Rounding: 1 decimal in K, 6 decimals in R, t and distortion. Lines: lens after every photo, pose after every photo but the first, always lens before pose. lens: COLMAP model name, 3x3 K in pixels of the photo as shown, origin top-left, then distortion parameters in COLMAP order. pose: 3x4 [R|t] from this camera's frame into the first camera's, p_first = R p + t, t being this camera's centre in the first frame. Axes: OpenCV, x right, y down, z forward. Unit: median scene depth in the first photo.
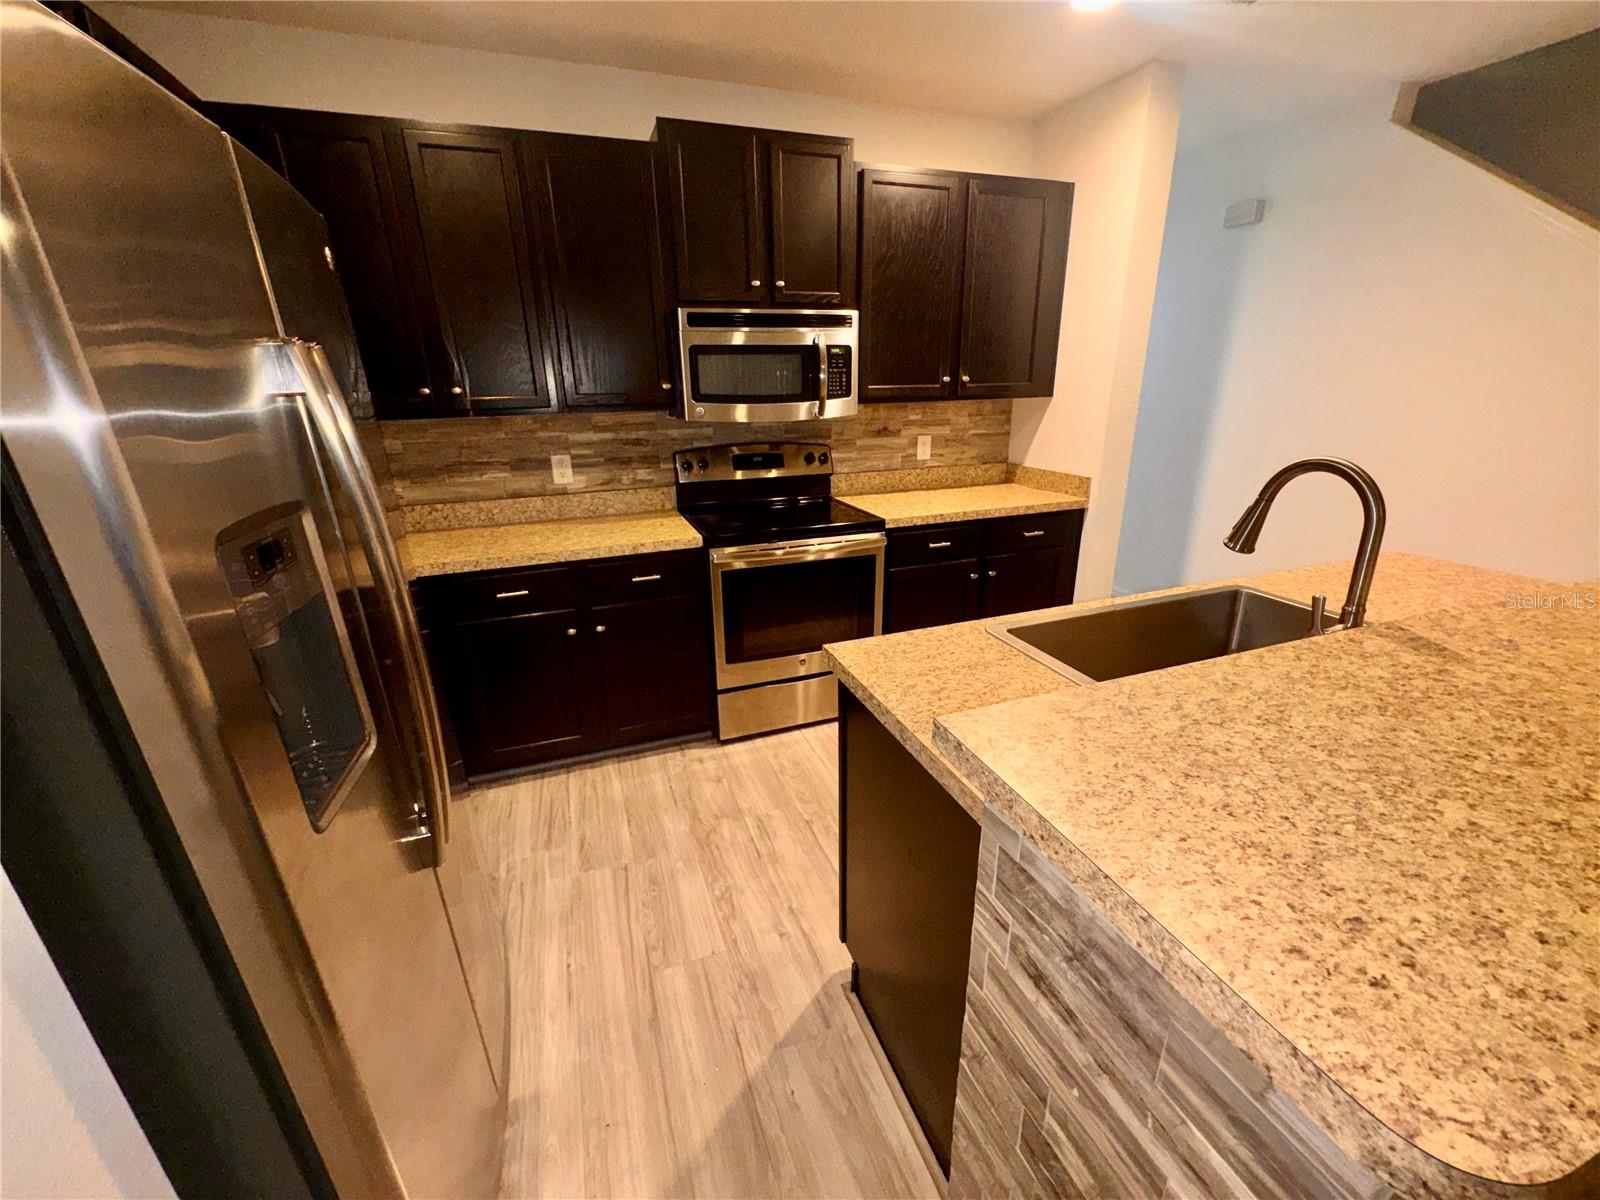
lens RADIAL K [[638.0, 0, 800.6], [0, 638.0, 600.6], [0, 0, 1]] dist [-0.002322, -0.000152]
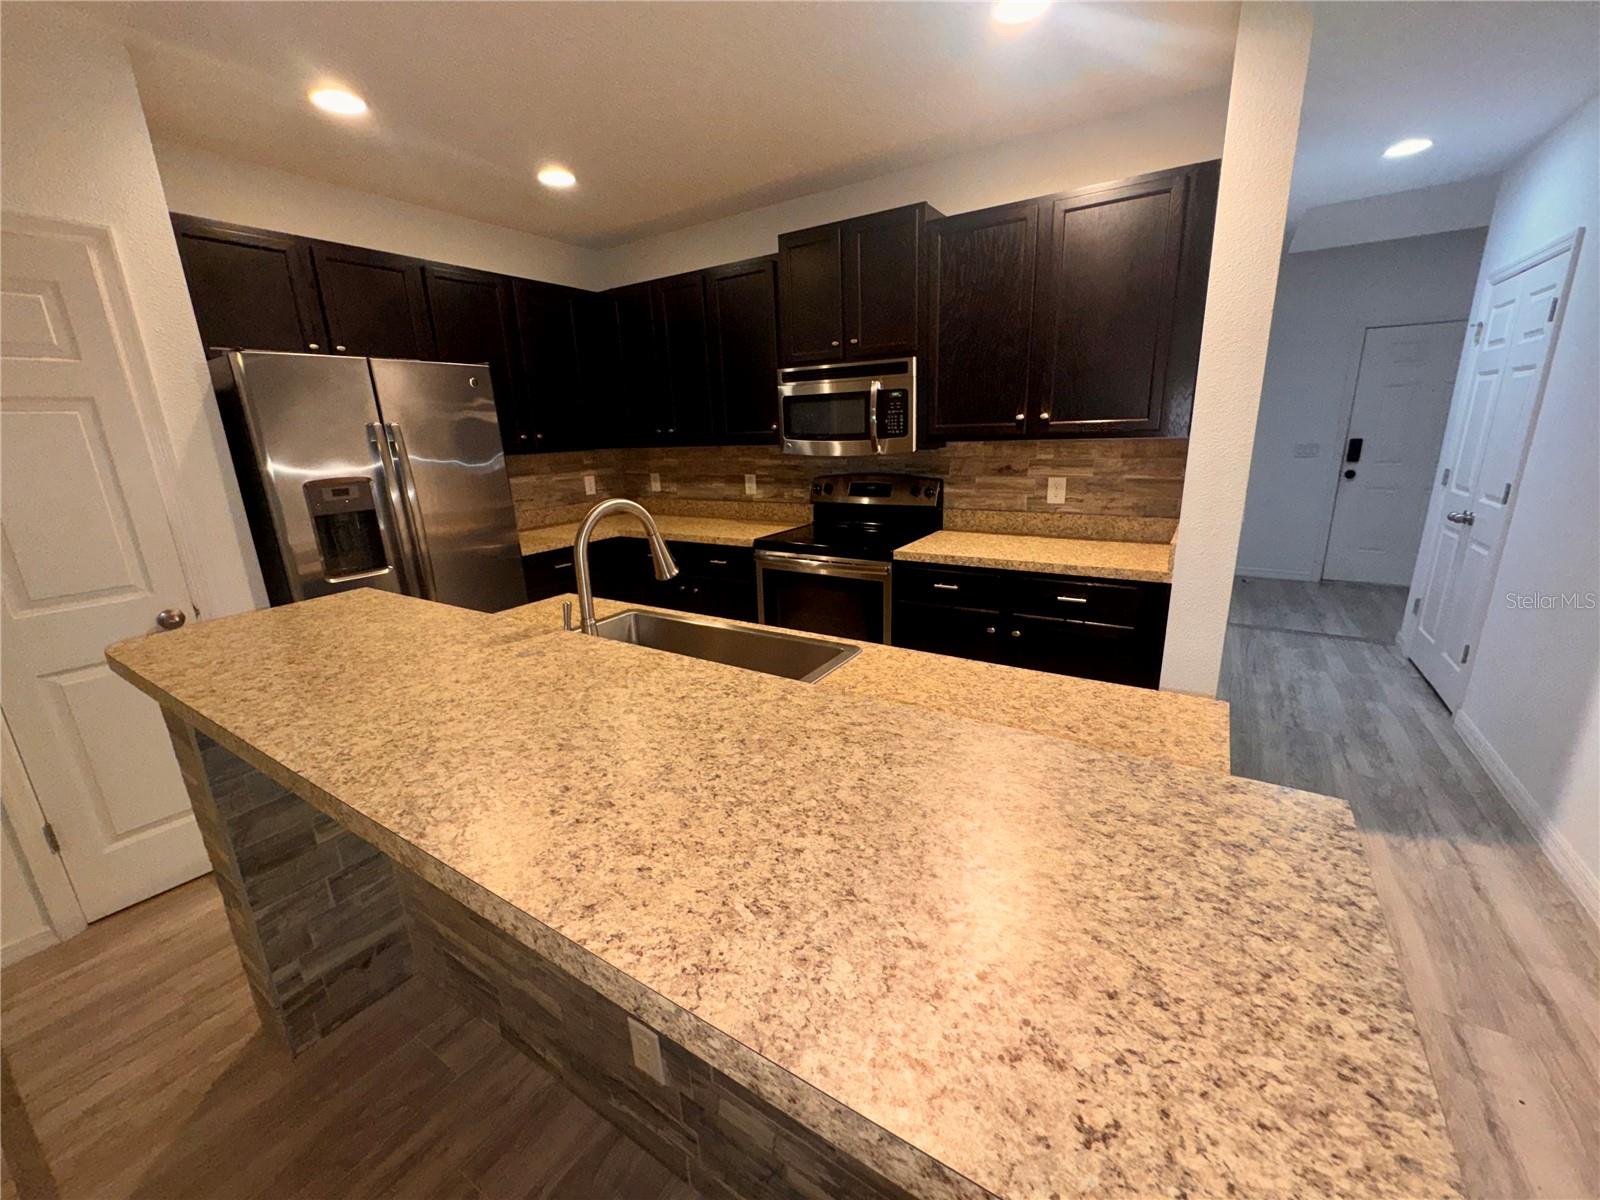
lens RADIAL K [[638.0, 0, 798.7], [0, 638.0, 599.6], [0, 0, 1]] dist [-0.002322, -0.000152]
pose [[0.607923, 0.205969, -0.766816, 0.822877], [-0.234828, 0.969204, 0.074162, -0.086357], [0.758476, 0.134985, 0.637568, 0.207979]]
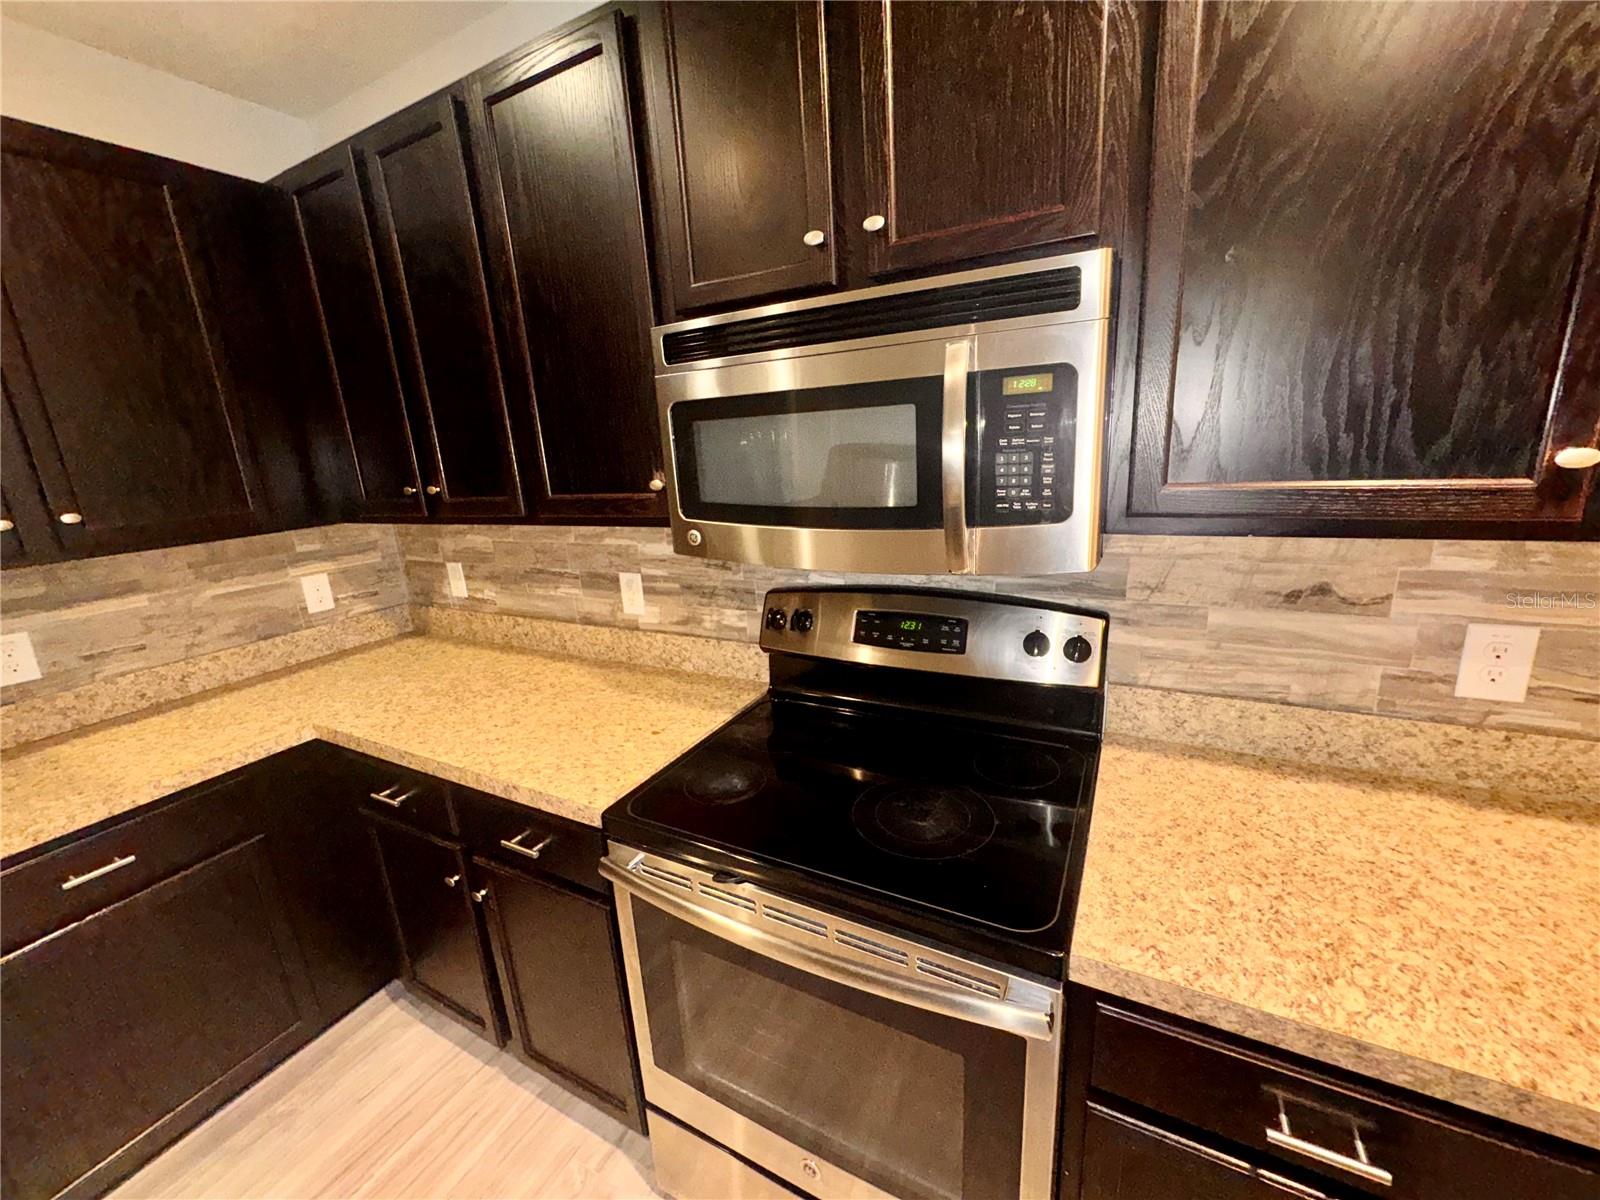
lens RADIAL K [[638.0, 0, 799.5], [0, 638.0, 598.7], [0, 0, 1]] dist [-0.002322, -0.000152]
pose [[0.665488, 0.162757, -0.728447, 0.223888], [-0.196775, 0.979668, 0.039120, -0.257997], [0.720003, 0.117307, 0.683984, 0.663792]]
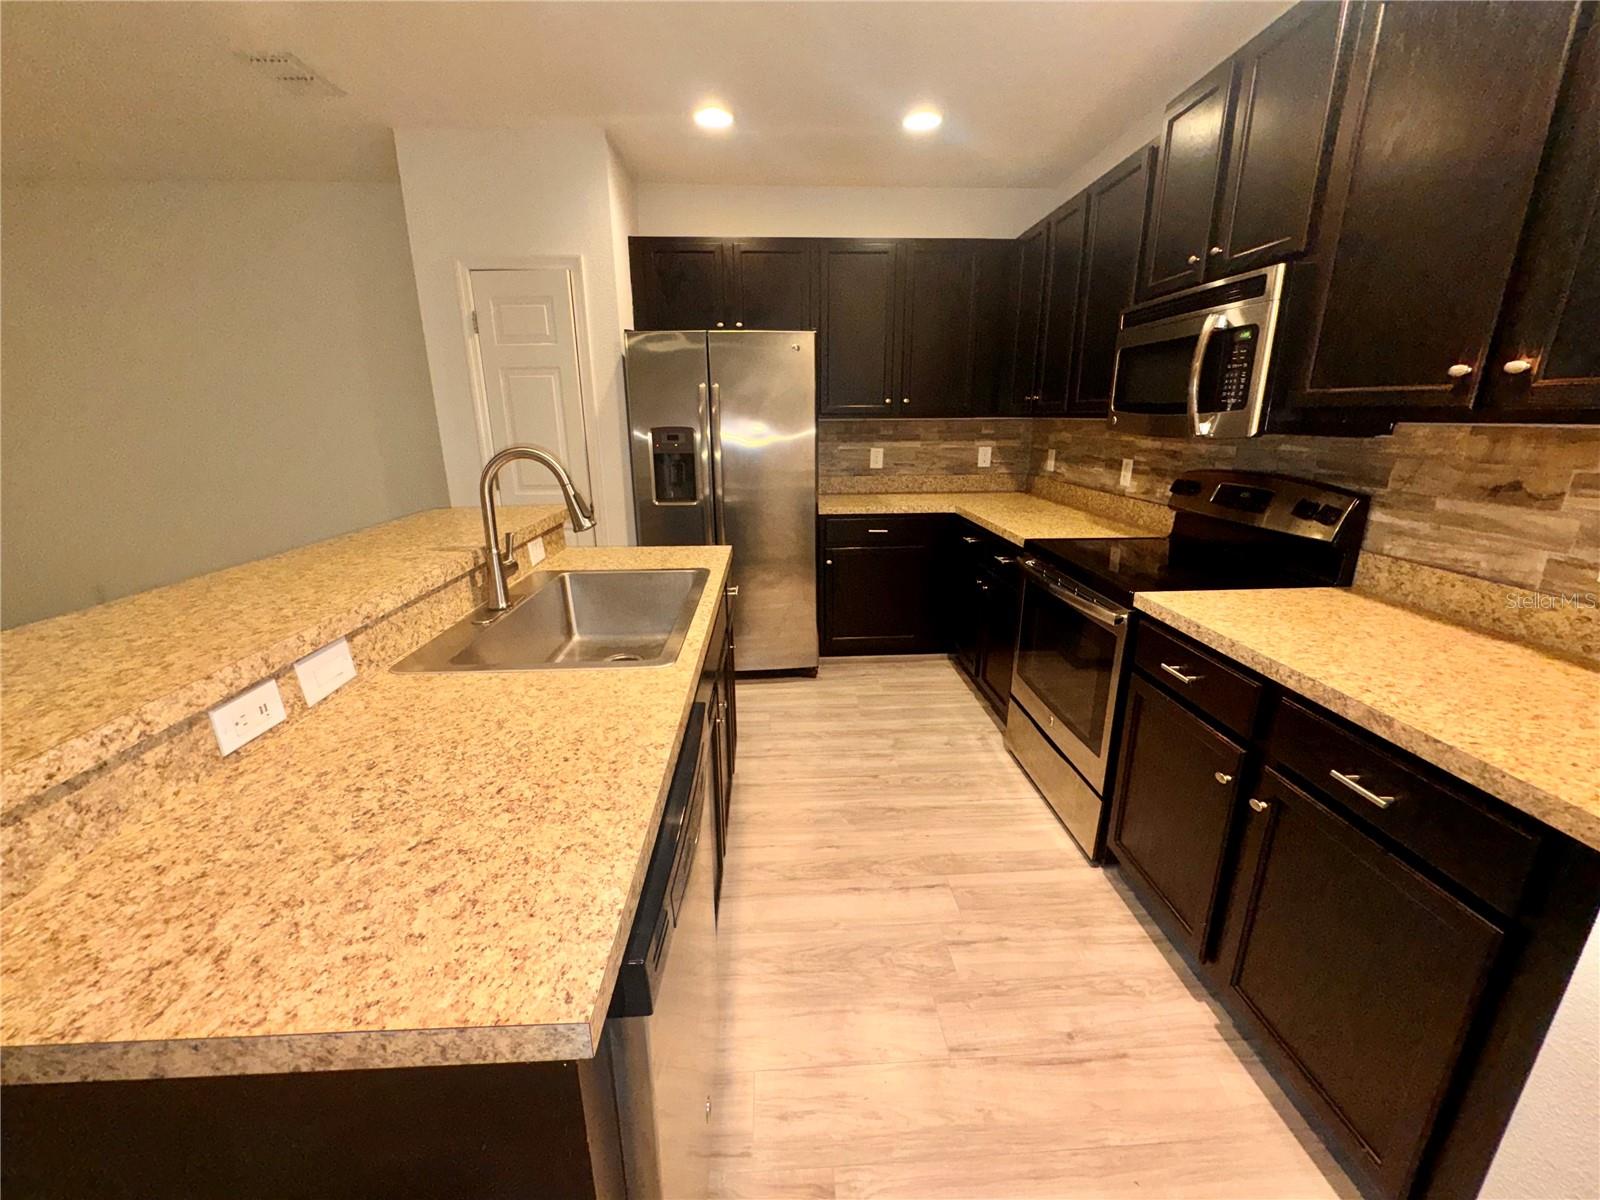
lens RADIAL K [[638.0, 0, 799.1], [0, 638.0, 599.0], [0, 0, 1]] dist [-0.002322, -0.000152]
pose [[-0.296803, 0.286537, -0.910936, 0.797065], [-0.298430, 0.878311, 0.373509, -0.251204], [0.907109, 0.382710, -0.175174, 0.764707]]
